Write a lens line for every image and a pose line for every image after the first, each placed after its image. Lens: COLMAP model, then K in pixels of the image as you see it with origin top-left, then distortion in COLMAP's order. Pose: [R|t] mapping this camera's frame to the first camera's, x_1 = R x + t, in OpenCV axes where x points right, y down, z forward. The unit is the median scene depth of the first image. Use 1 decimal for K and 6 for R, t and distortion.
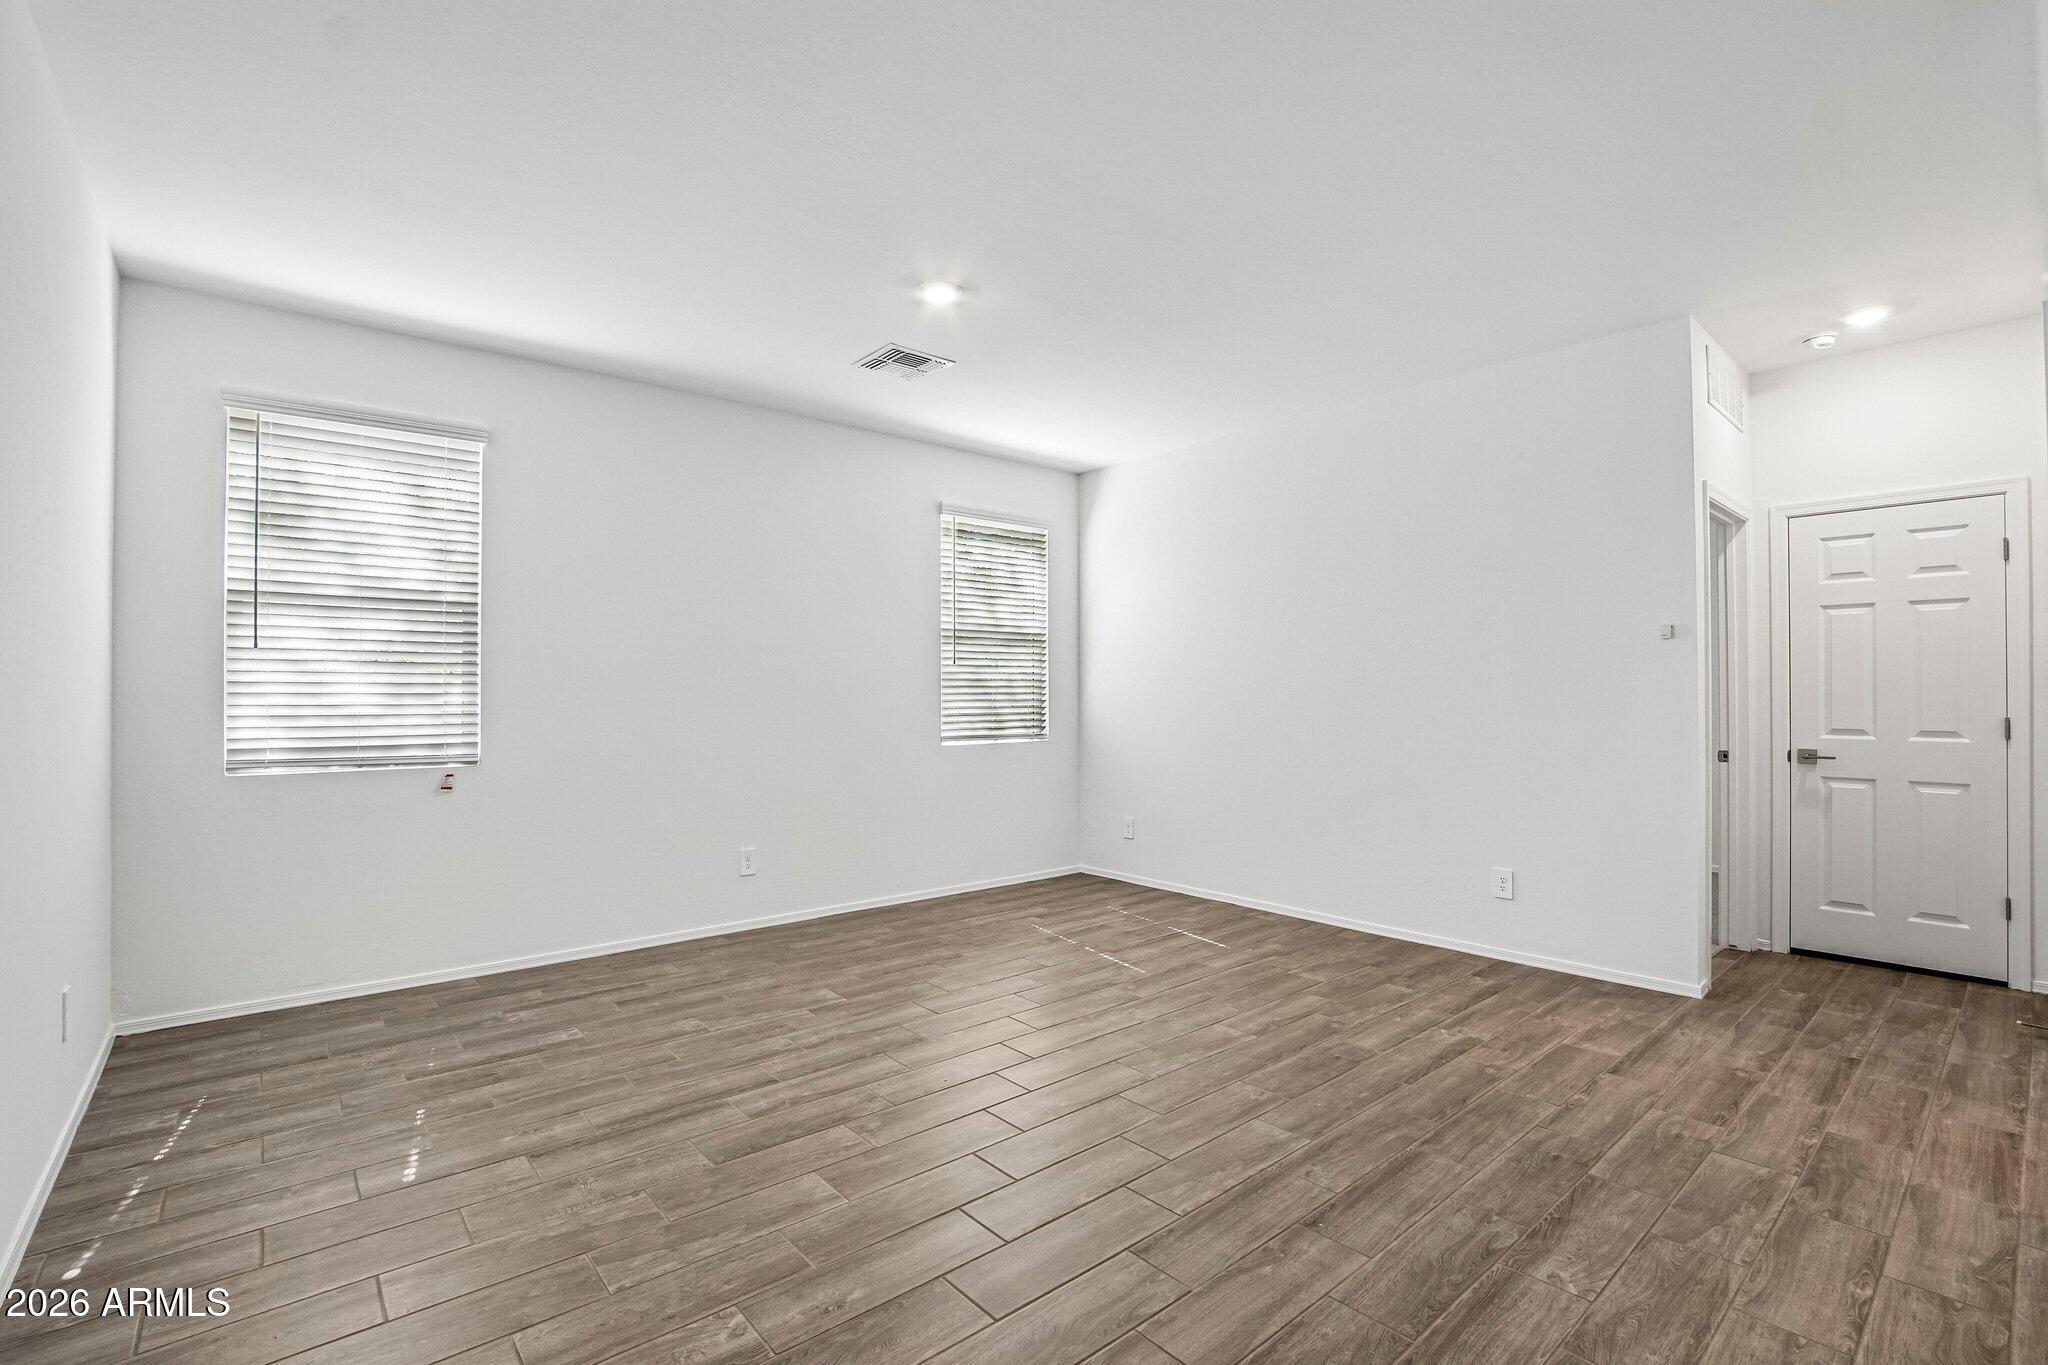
lens RADIAL K [[910.4, 0, 1001.3], [0, 910.4, 689.1], [0, 0, 1]] dist [-0.033493, 0.005189]
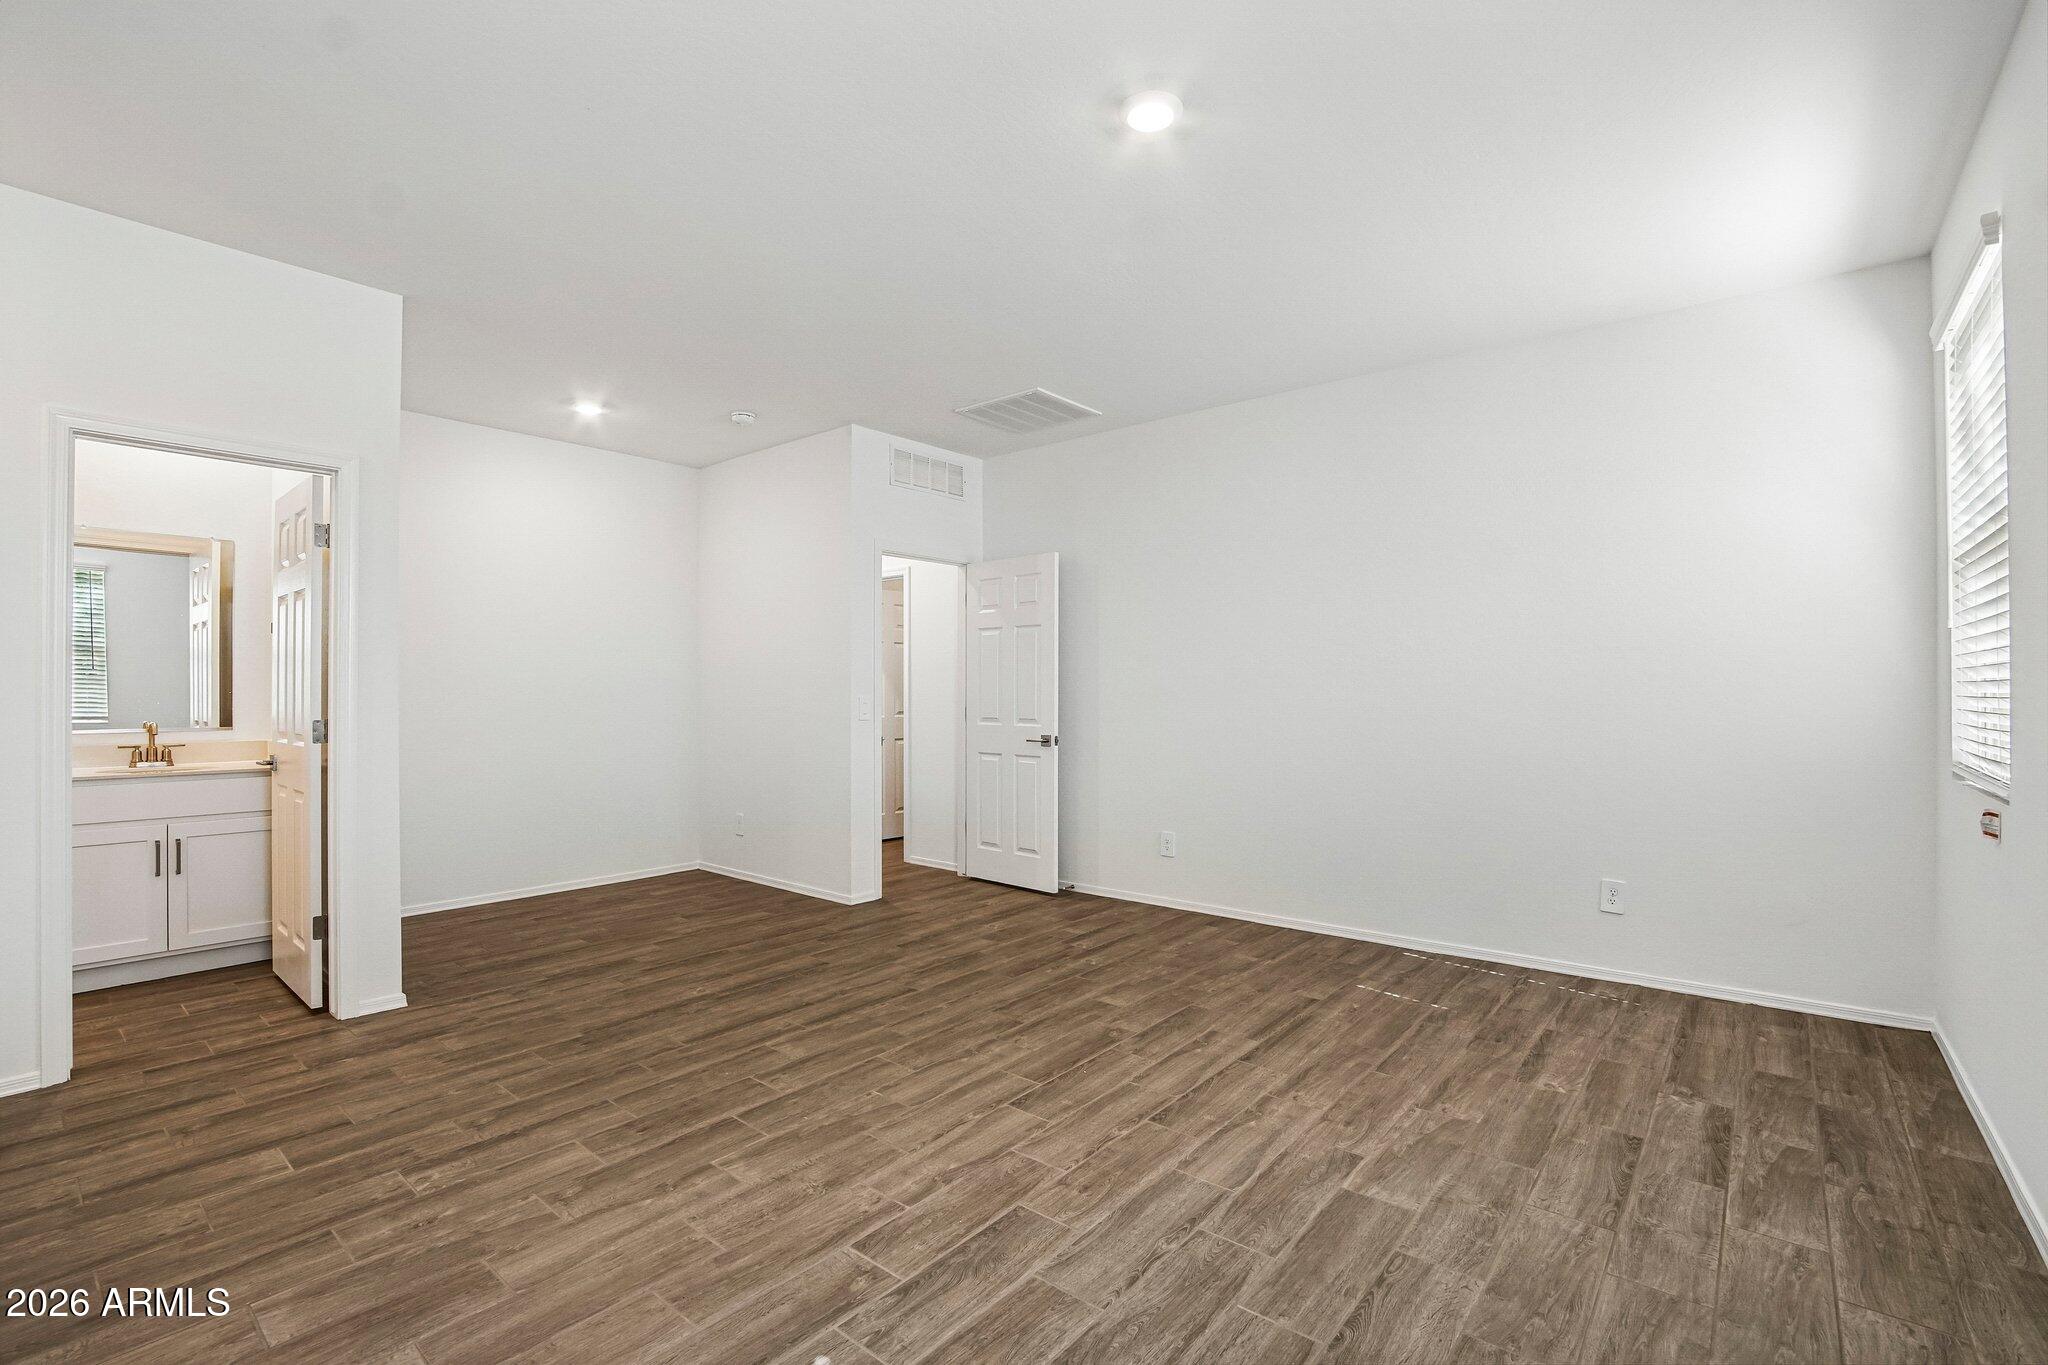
lens RADIAL K [[910.4, 0, 1001.3], [0, 910.4, 689.1], [0, 0, 1]] dist [-0.033493, 0.005189]
pose [[-0.985593, 0.004990, -0.169059, 0.187368], [0.006882, 0.999920, -0.010604, 0.016610], [0.168992, -0.011615, -0.985549, 1.879648]]
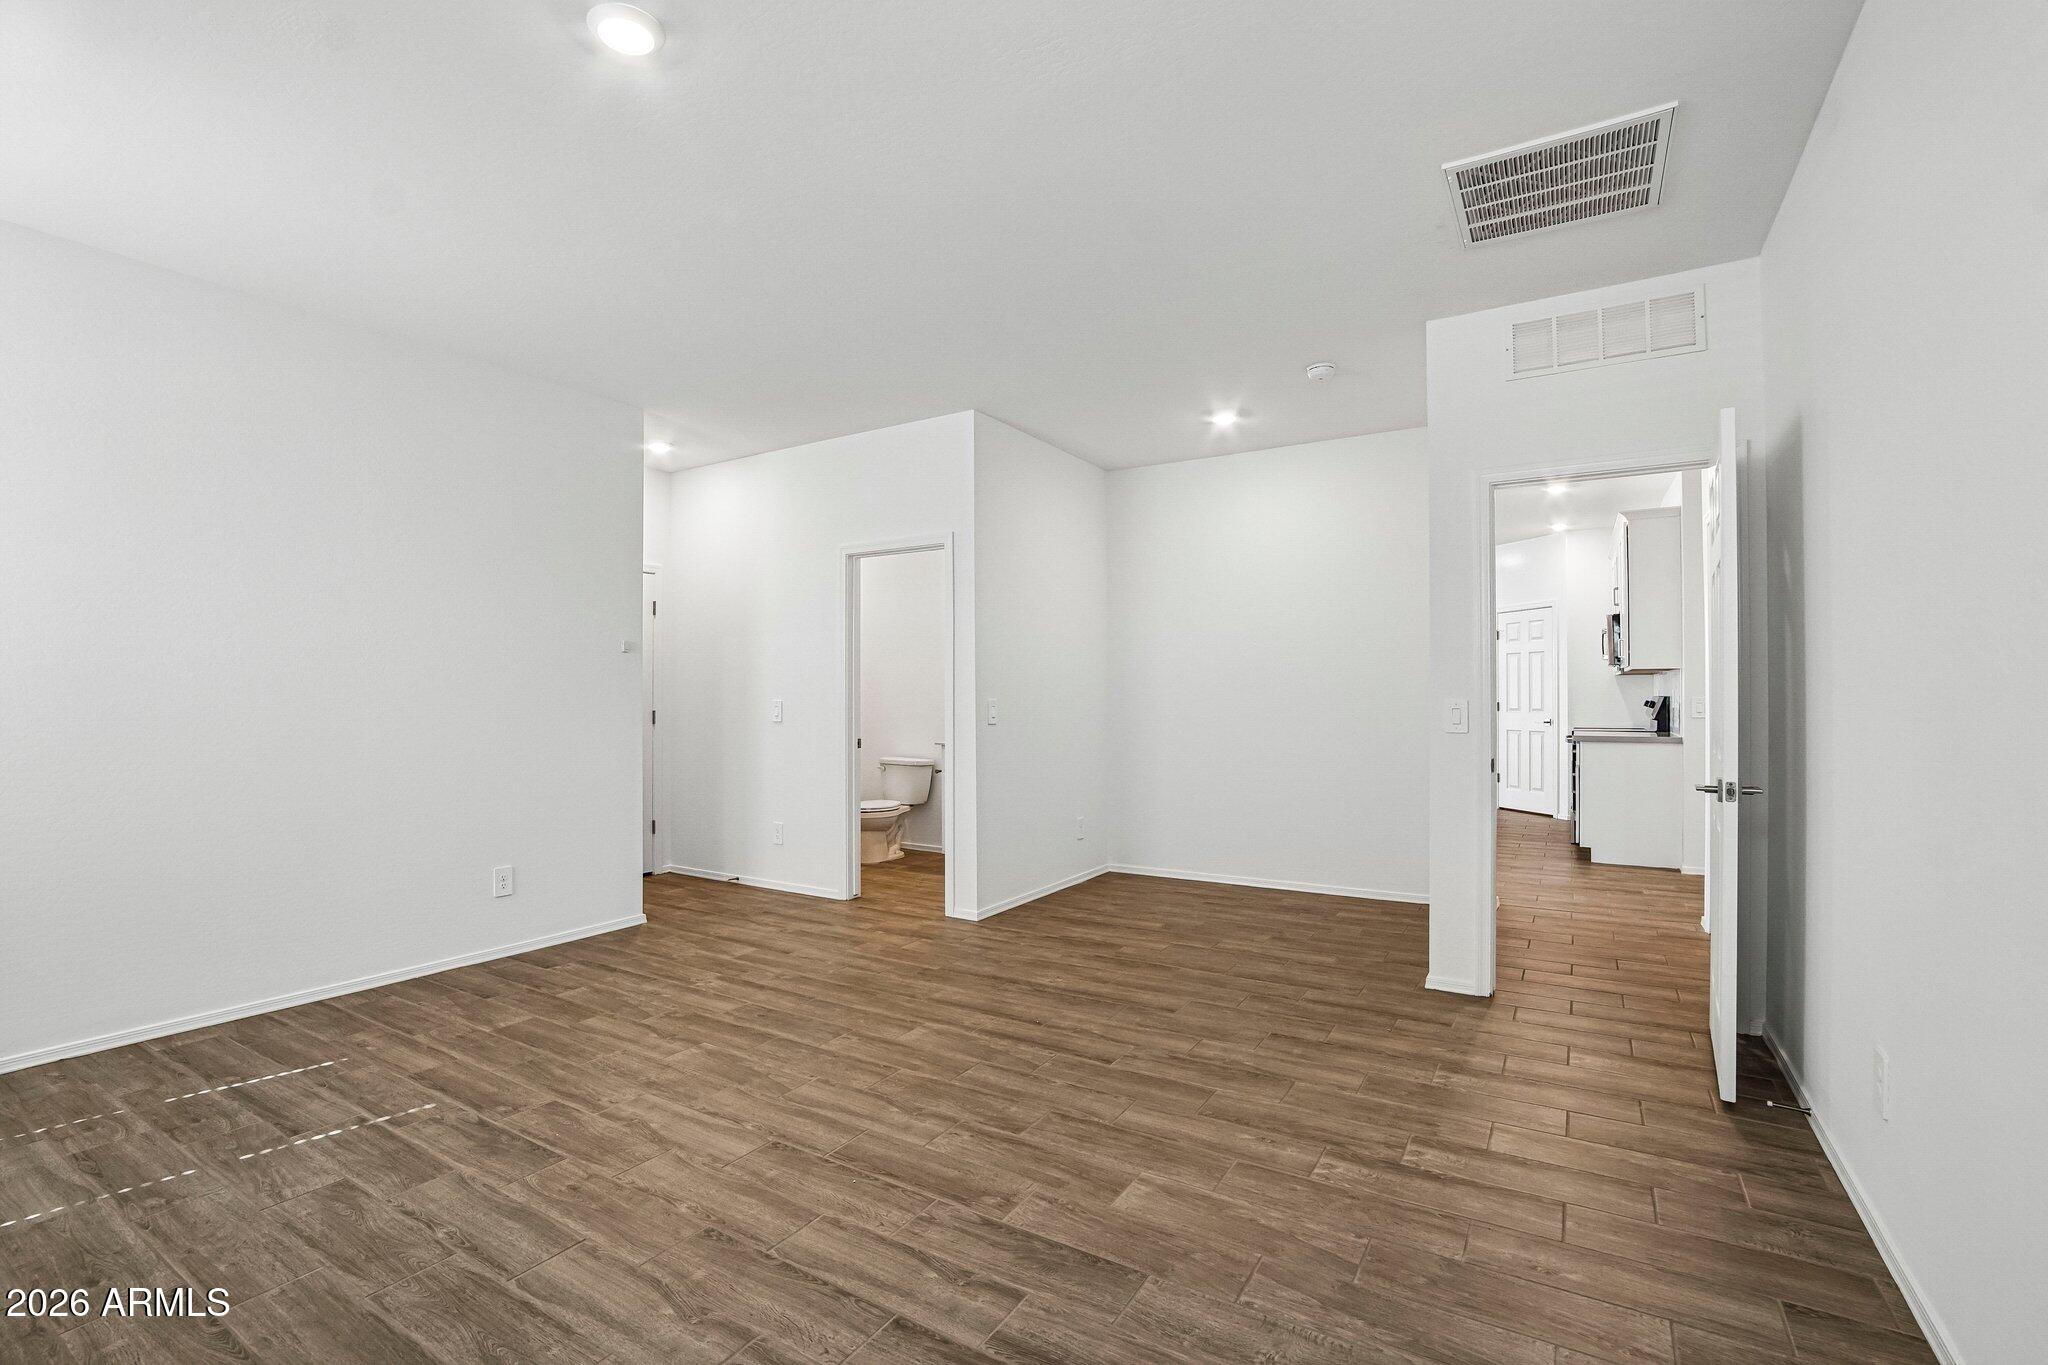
lens RADIAL K [[910.6, 0, 1024.0], [0, 910.6, 682.5], [0, 0, 1]] dist [-0.033488, 0.000422]
pose [[-0.319453, 0.017737, 0.947436, -0.812954], [-0.003777, 0.999793, -0.019991, 0.014199], [-0.947595, -0.009964, -0.319319, 1.058498]]
